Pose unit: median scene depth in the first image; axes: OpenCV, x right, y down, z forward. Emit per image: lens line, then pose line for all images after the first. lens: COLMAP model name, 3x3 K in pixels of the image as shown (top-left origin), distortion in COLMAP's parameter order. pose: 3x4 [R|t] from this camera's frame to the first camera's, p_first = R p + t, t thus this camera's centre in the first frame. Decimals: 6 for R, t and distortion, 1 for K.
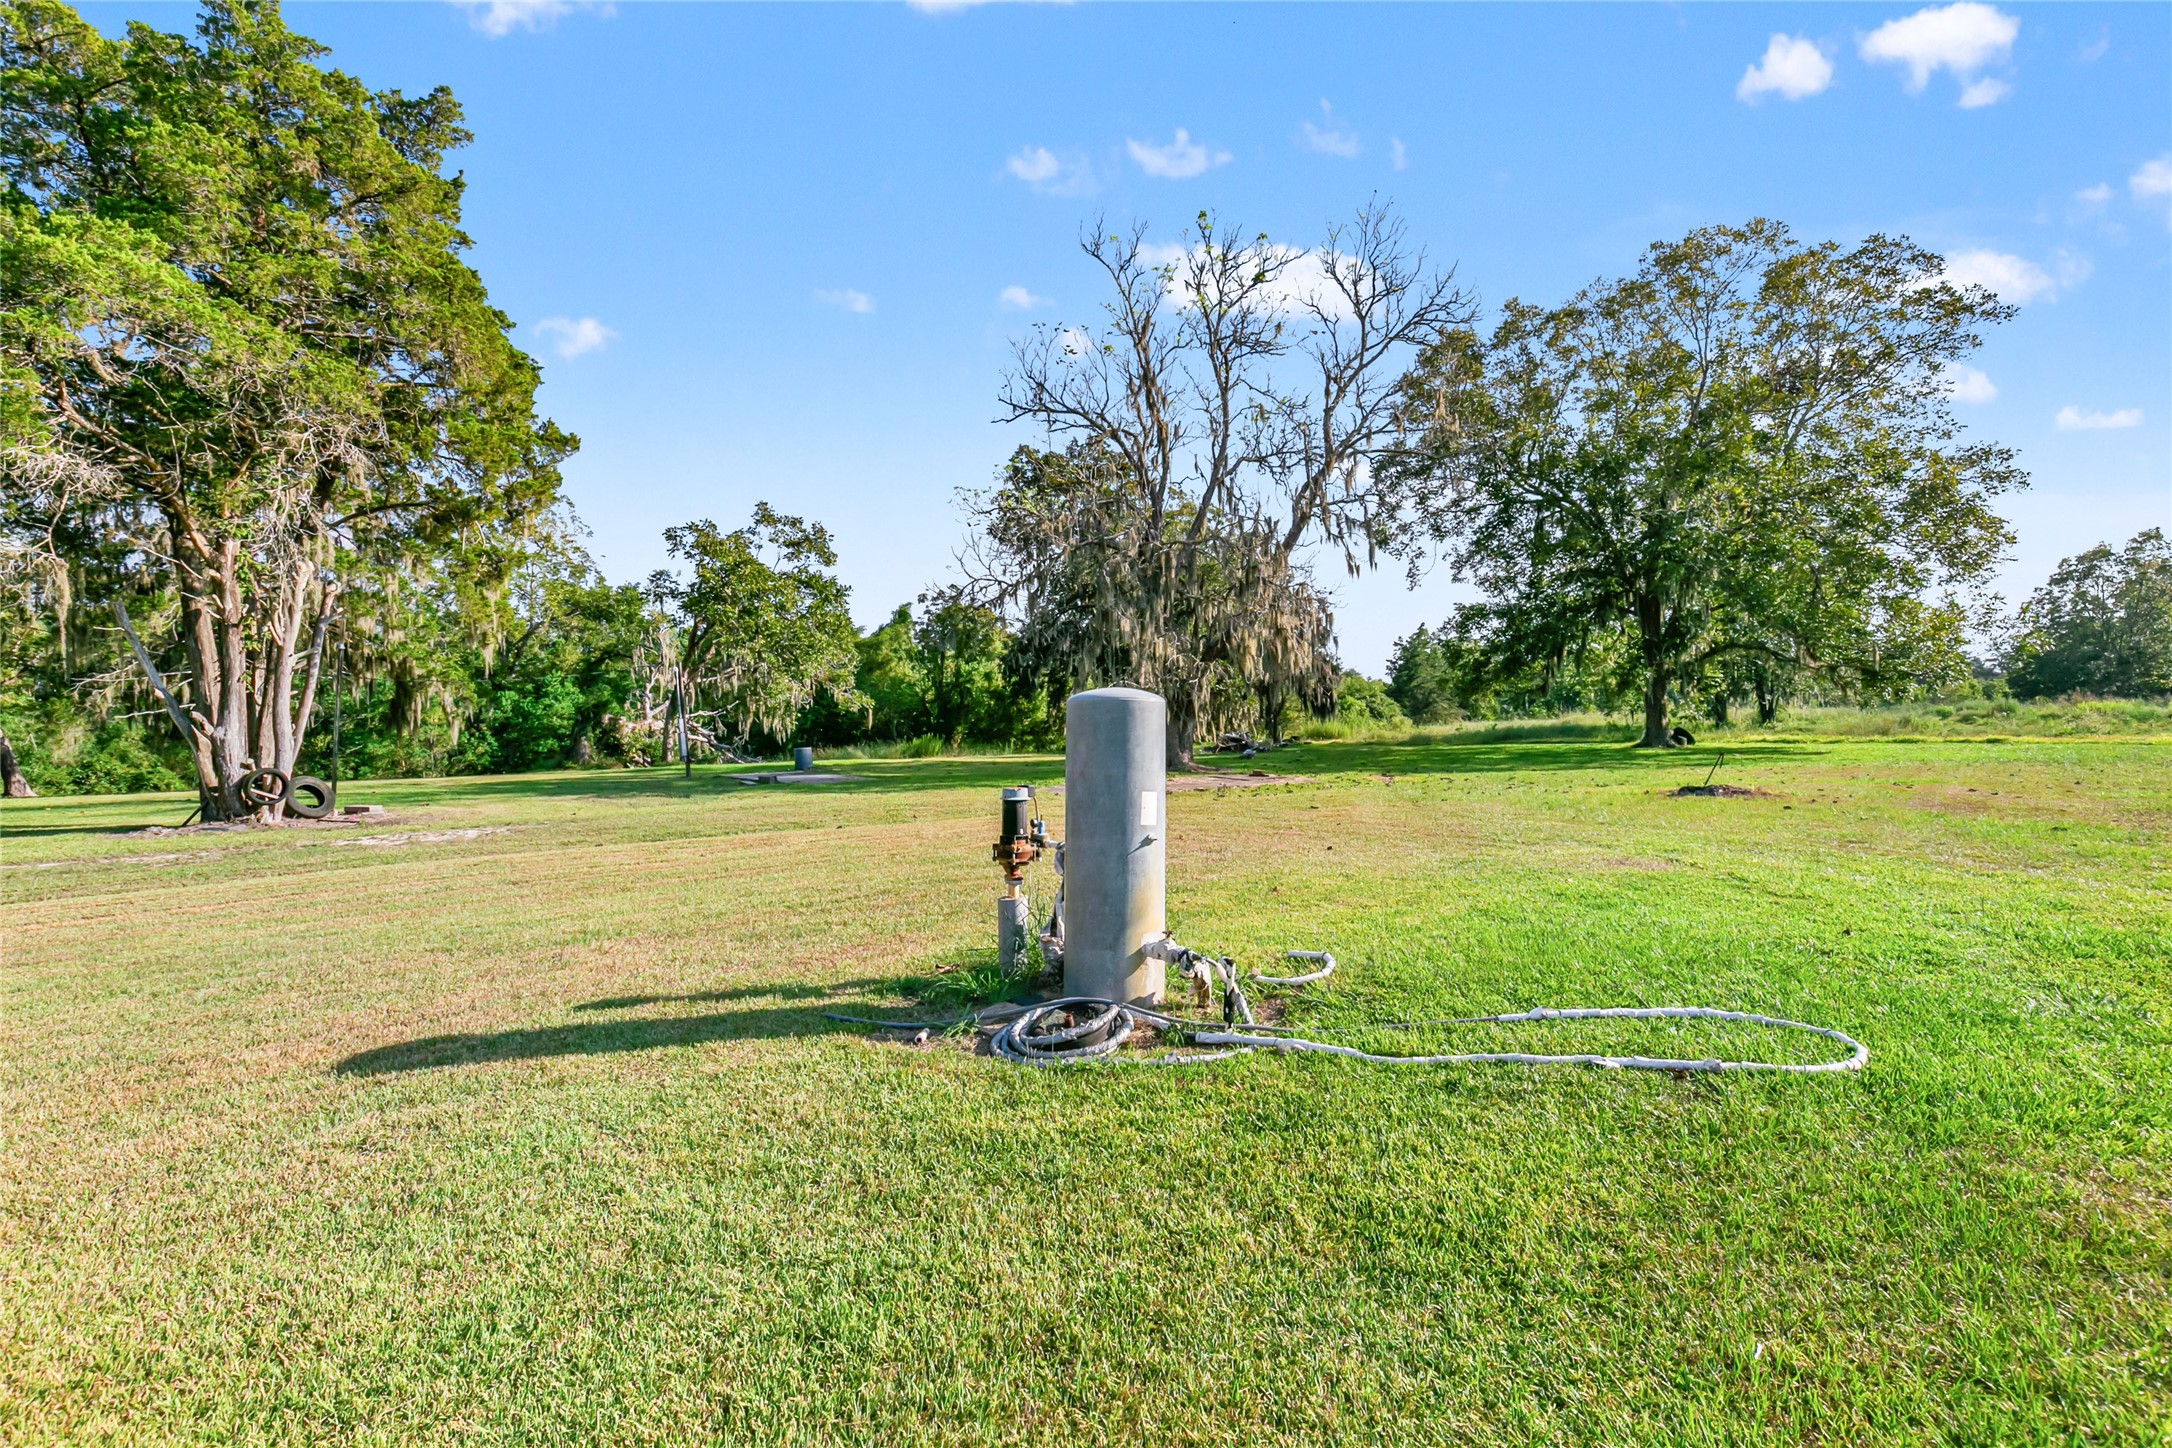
lens RADIAL K [[1007.5, 0, 1086.0], [0, 1007.5, 724.0], [0, 0, 1]] dist [0.001264, 0.000149]
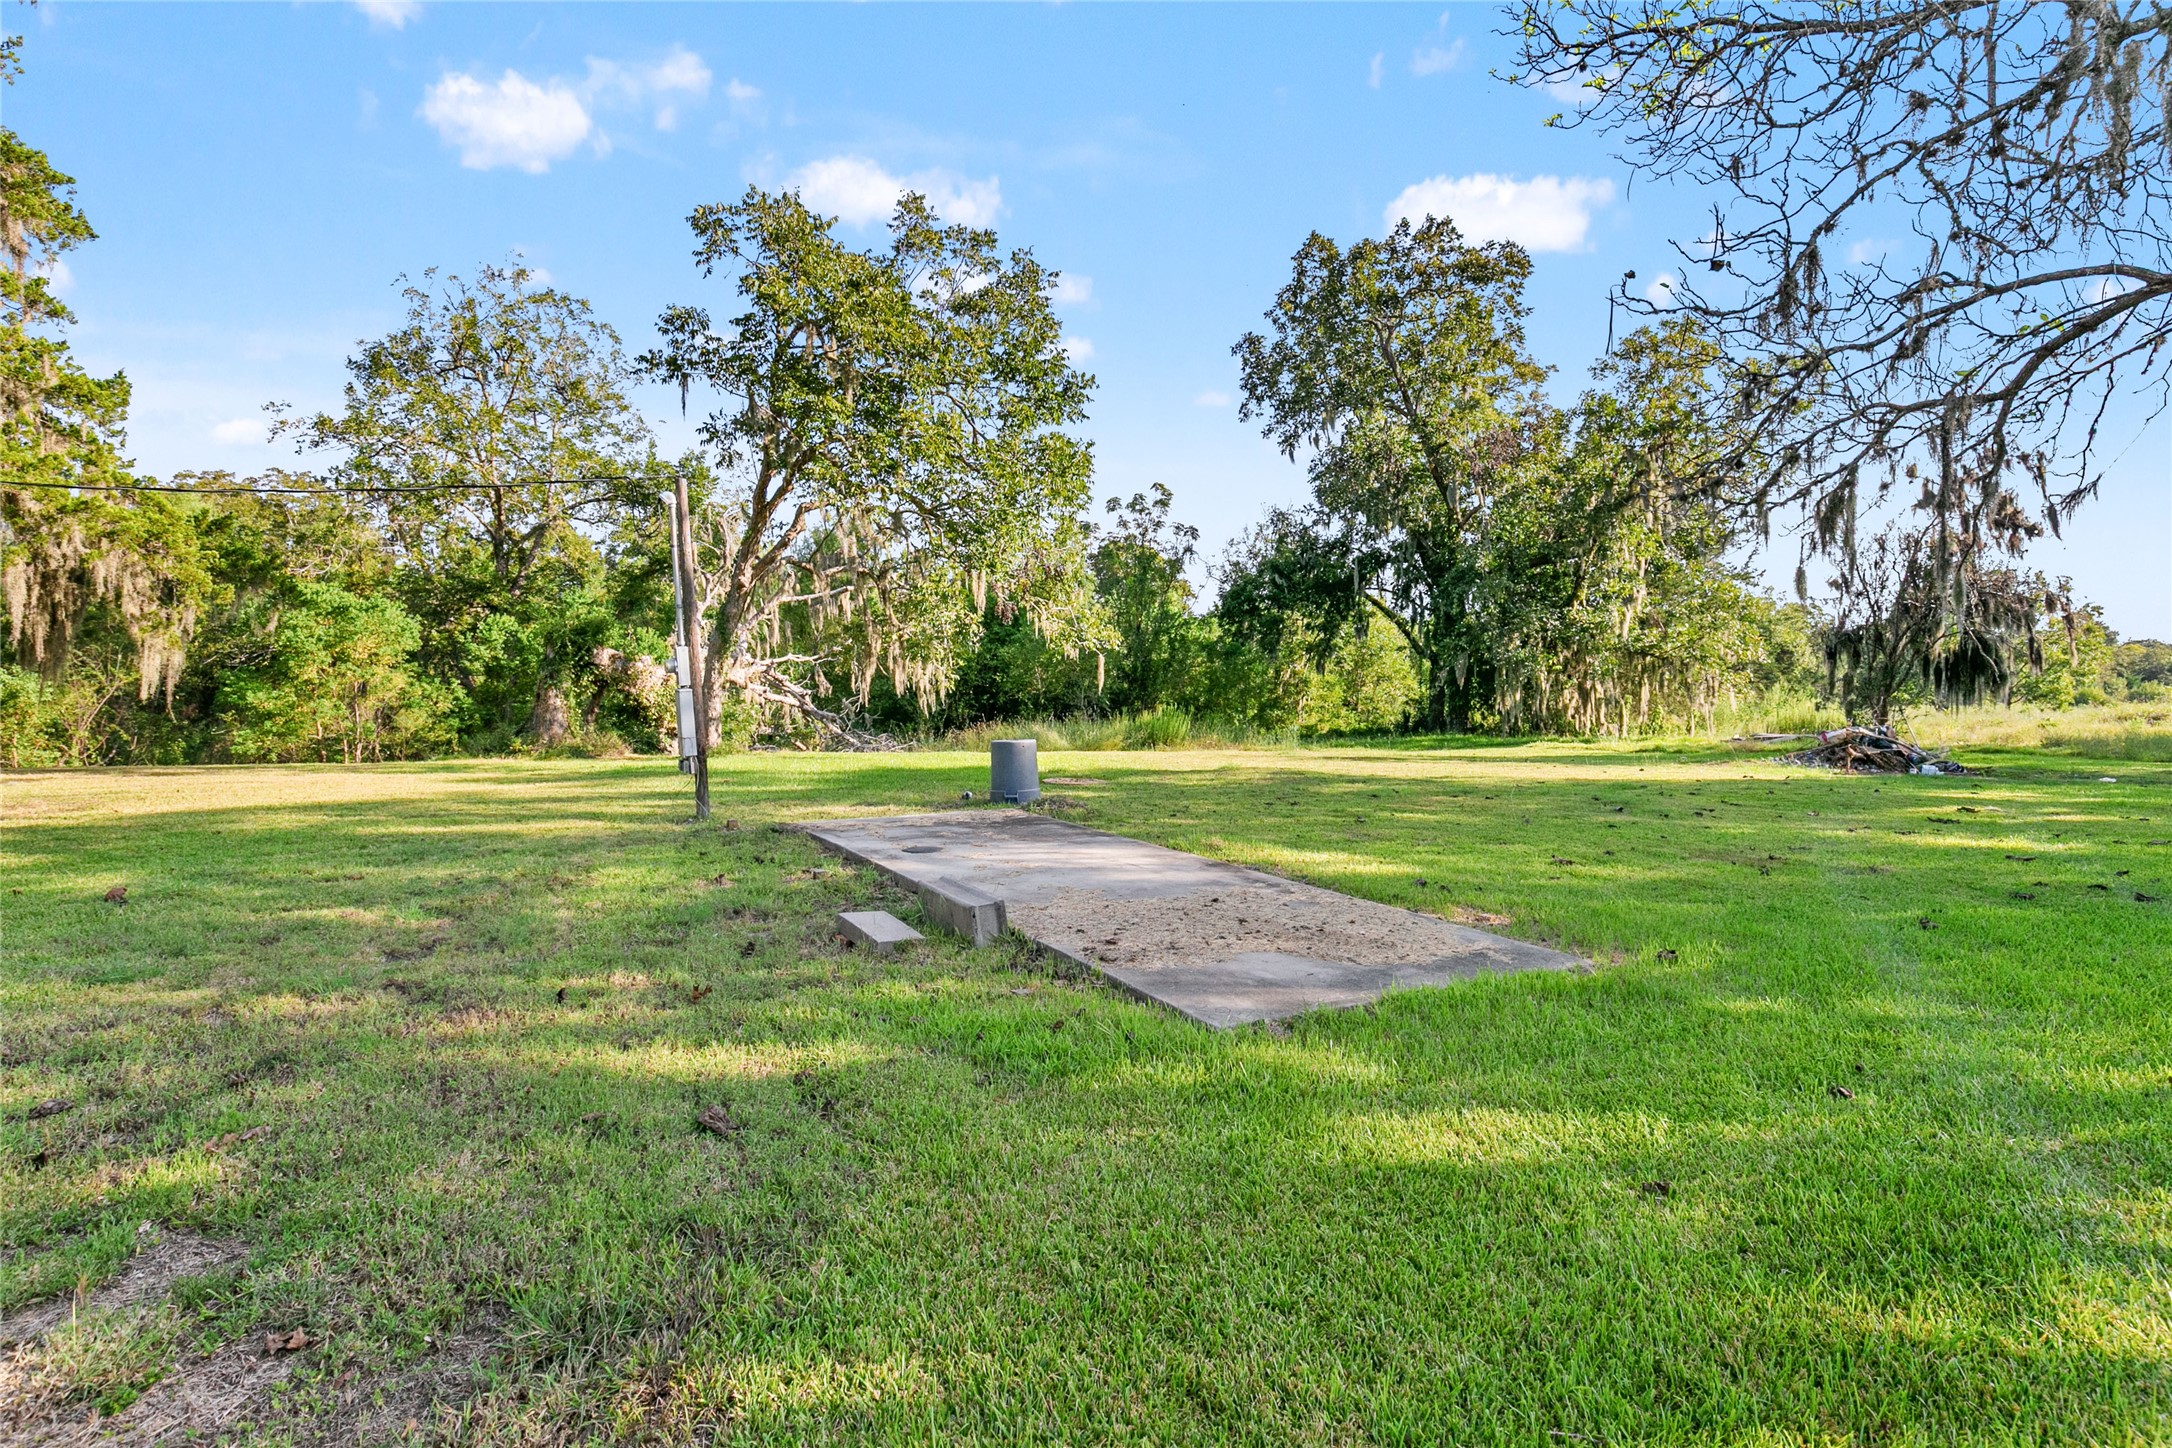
lens RADIAL K [[1007.5, 0, 1086.0], [0, 1007.5, 724.0], [0, 0, 1]] dist [0.001264, 0.000149]
pose [[0.994264, 0.032601, -0.101862, -0.167486], [-0.029396, 0.999029, 0.032809, 0.004366], [0.102833, -0.029627, 0.994257, 0.486819]]
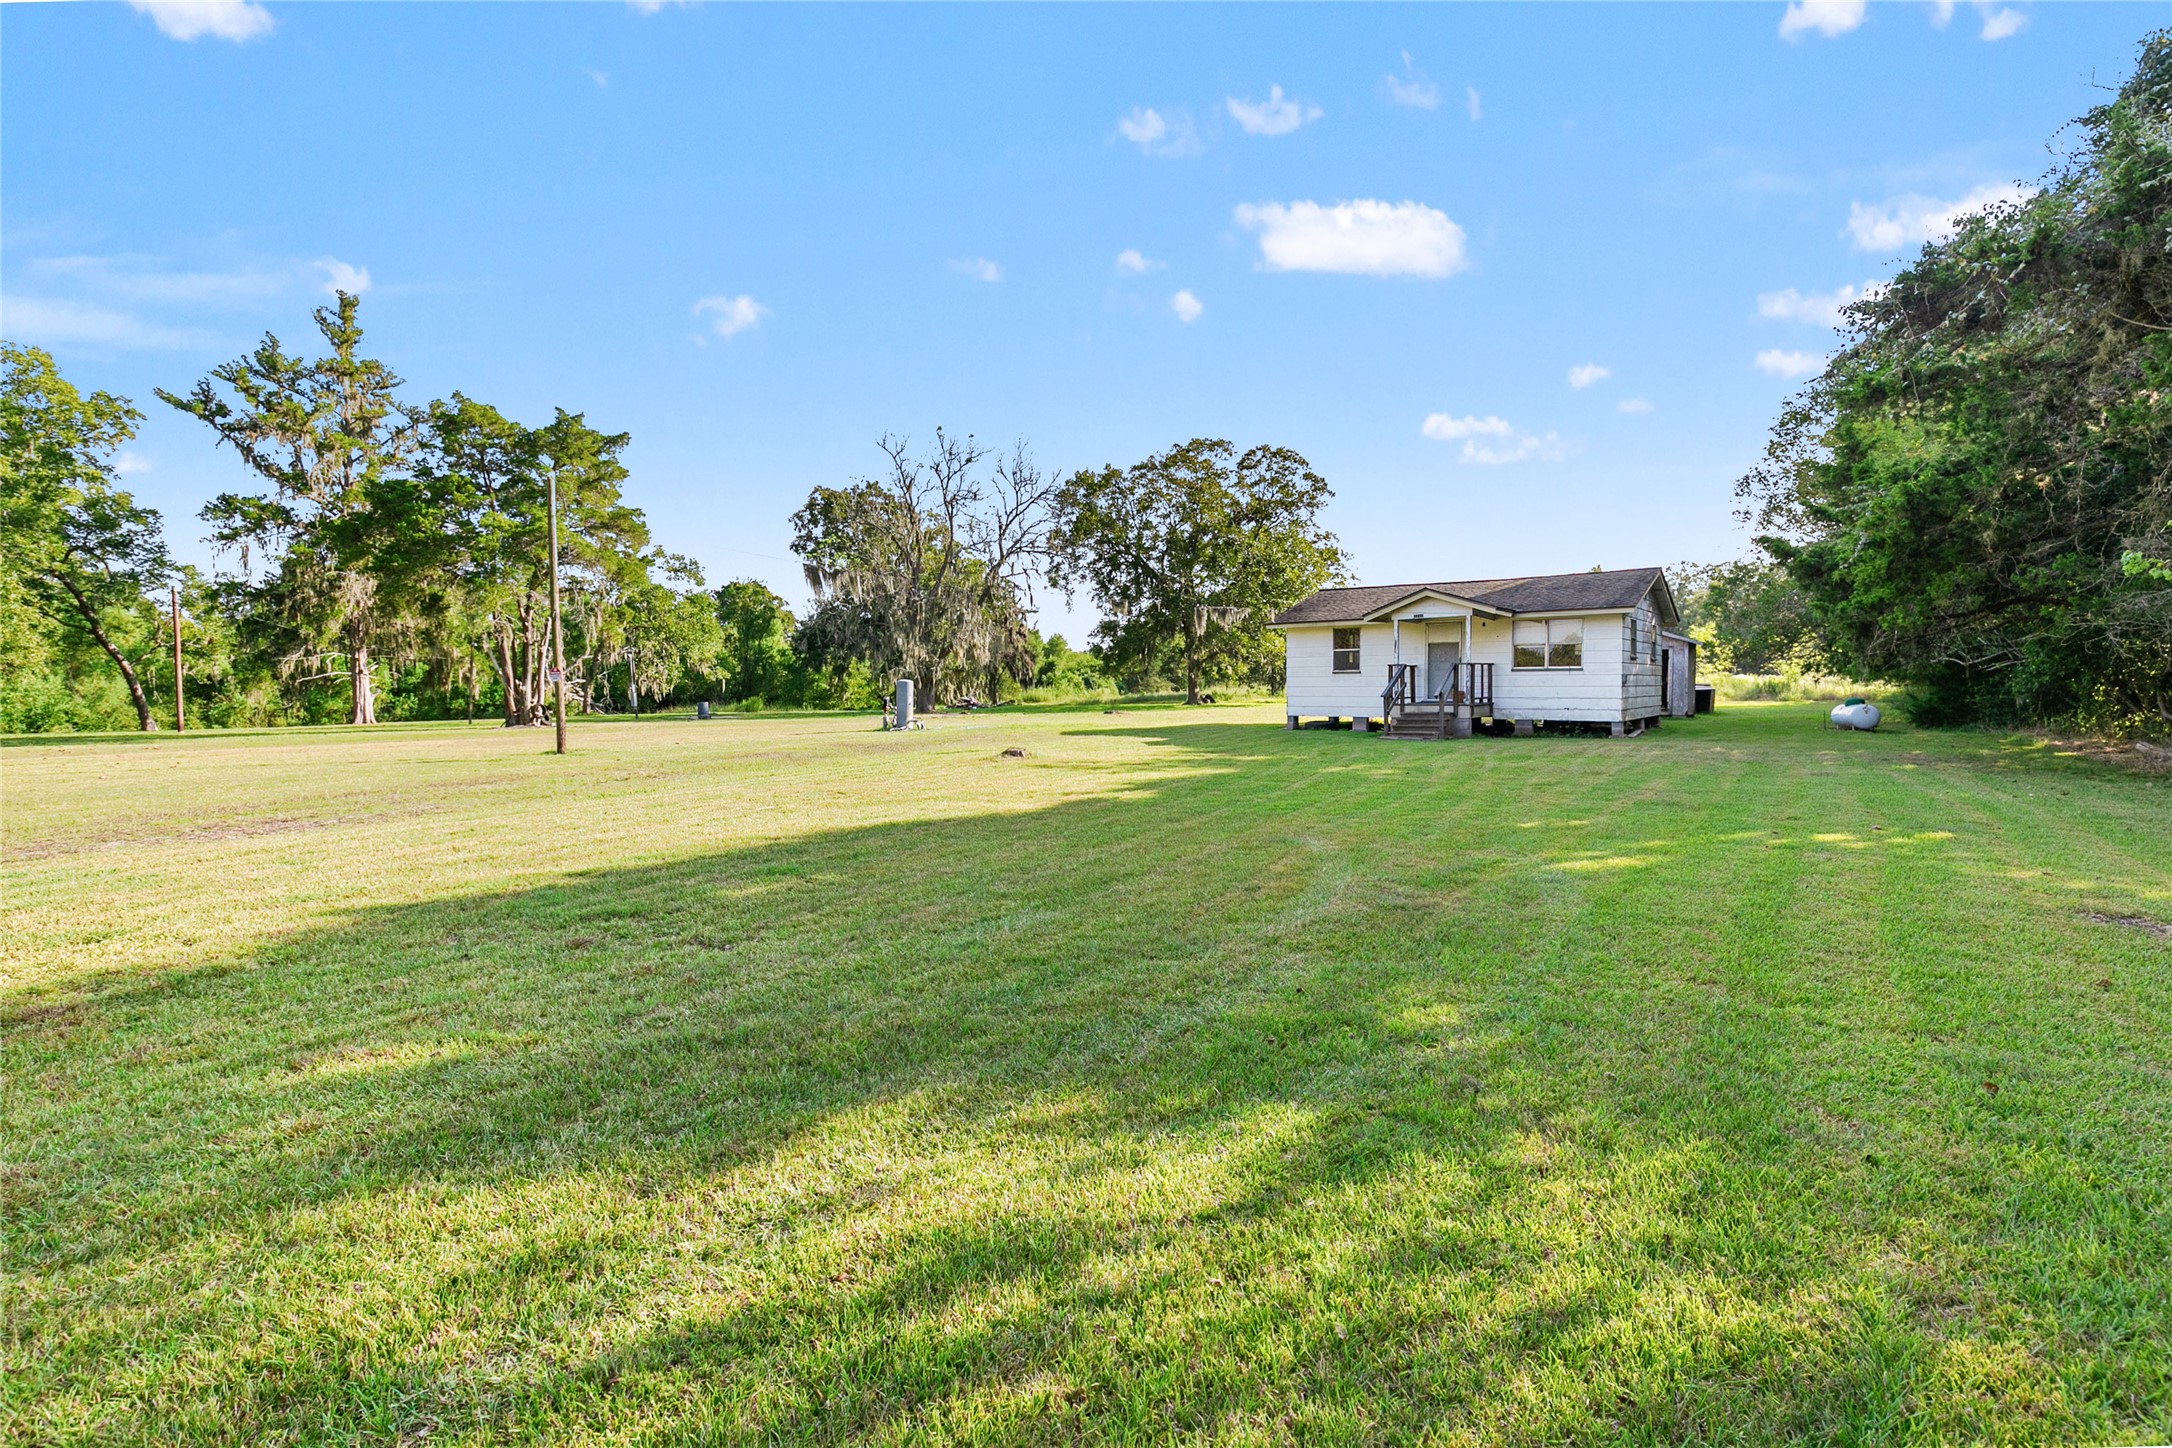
lens RADIAL K [[1007.5, 0, 1086.0], [0, 1007.5, 724.0], [0, 0, 1]] dist [0.001264, 0.000149]
pose [[0.972077, -0.000757, 0.234661, -0.038597], [-0.006453, 0.999530, 0.029956, 0.003454], [-0.234574, -0.030634, 0.971616, -0.563968]]
